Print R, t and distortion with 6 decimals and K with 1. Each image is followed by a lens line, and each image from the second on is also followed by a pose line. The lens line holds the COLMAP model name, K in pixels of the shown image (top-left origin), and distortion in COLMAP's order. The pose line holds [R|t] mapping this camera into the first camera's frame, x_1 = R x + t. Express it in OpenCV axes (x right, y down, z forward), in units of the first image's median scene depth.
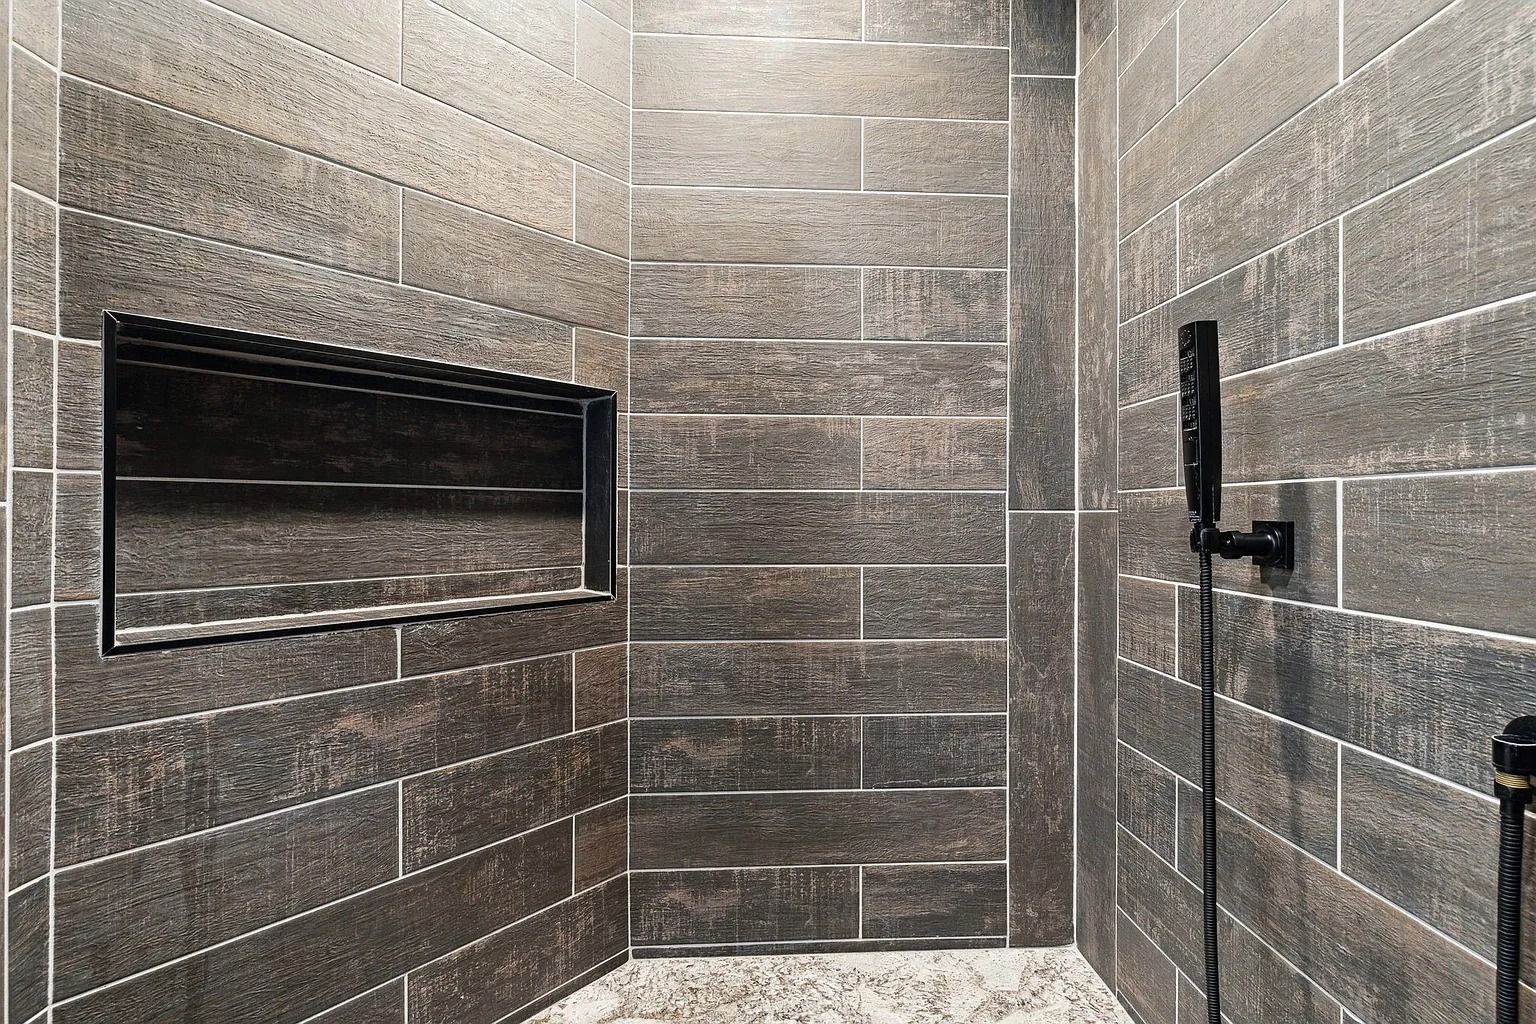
lens RADIAL K [[727.8, 0, 759.2], [0, 727.8, 514.4], [0, 0, 1]] dist [0.003958, 0.000309]
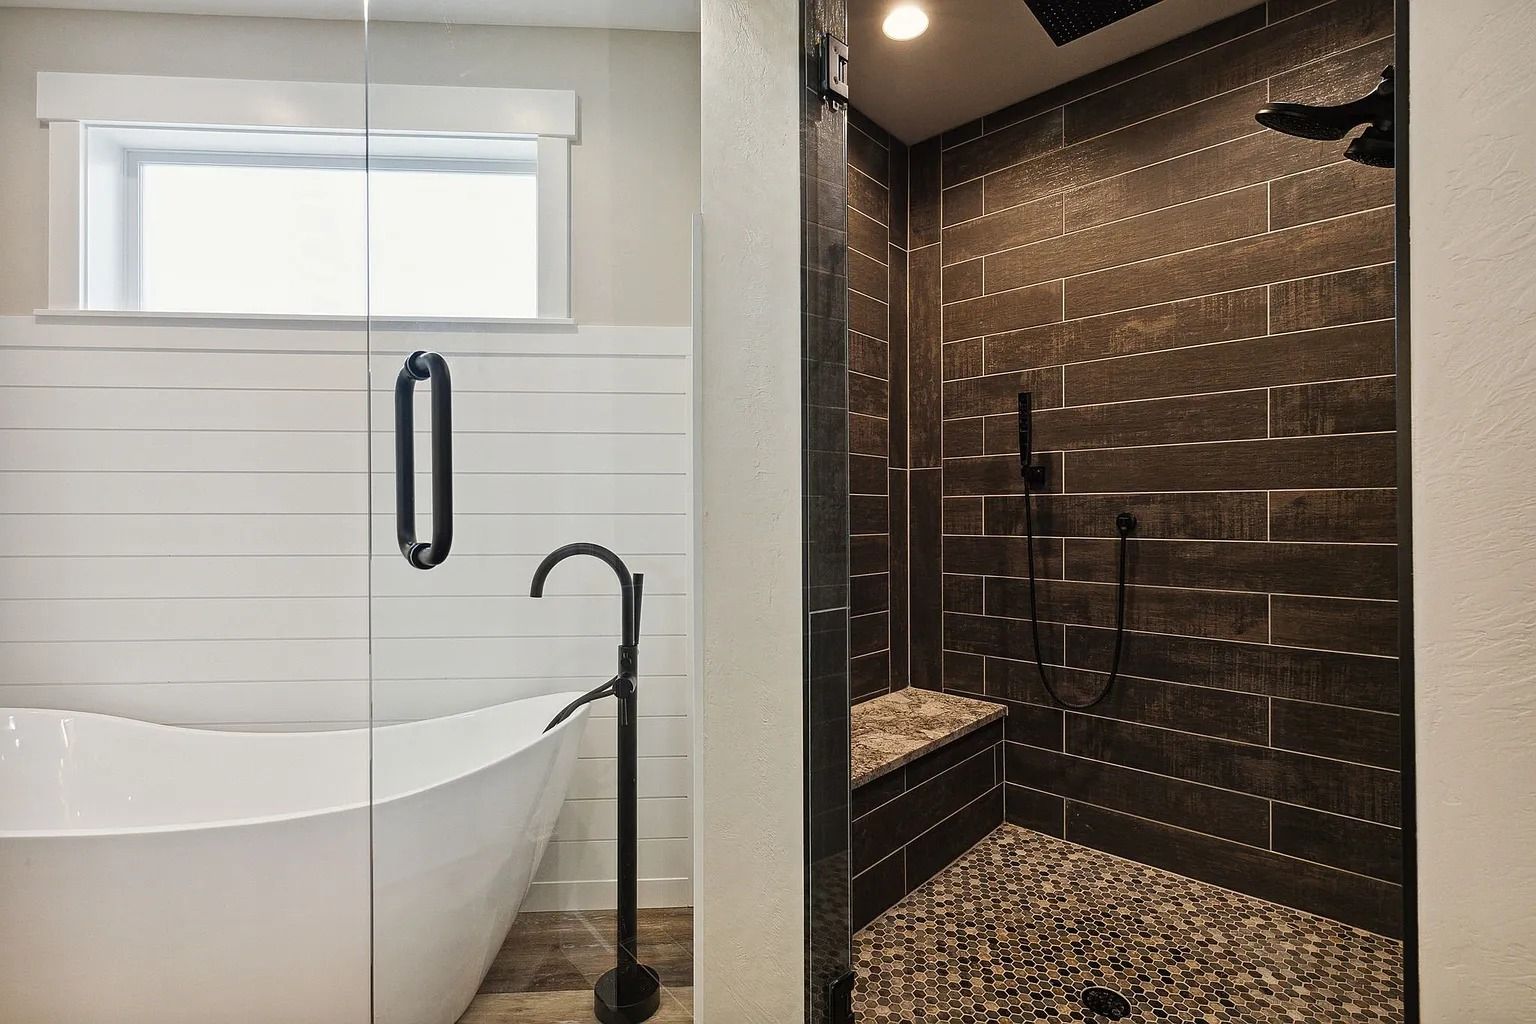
lens RADIAL K [[735.2, 0, 816.9], [0, 735.2, 517.3], [0, 0, 1]] dist [0.008751, -0.004131]
pose [[0.669211, -0.006177, 0.743047, -1.257592], [0.005781, 0.999978, 0.003107, 0.122398], [-0.743050, 0.002217, 0.669232, -0.166586]]
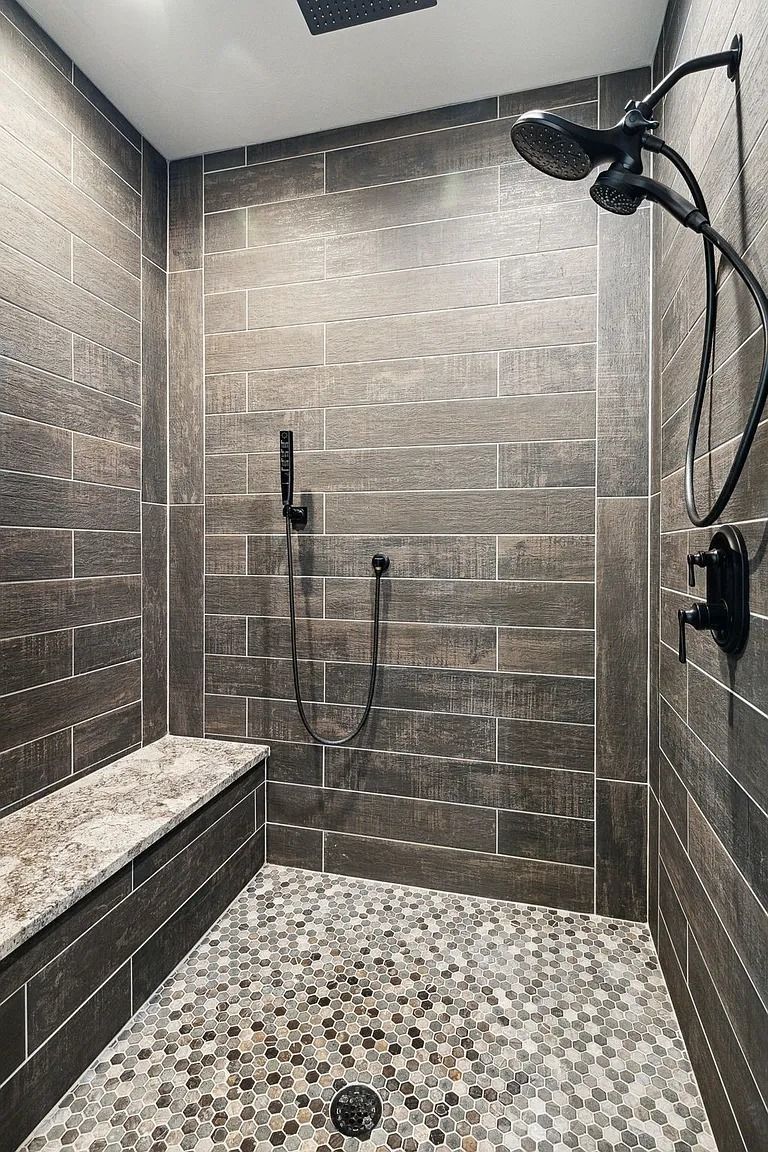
lens RADIAL K [[545.8, 0, 423.6], [0, 545.8, 554.8], [0, 0, 1]] dist [0.003958, 0.000309]
pose [[0.252236, -0.011762, 0.967594, -0.784589], [-0.001871, 0.999918, 0.012643, 0.108009], [-0.967664, -0.004999, 0.252194, 0.000751]]
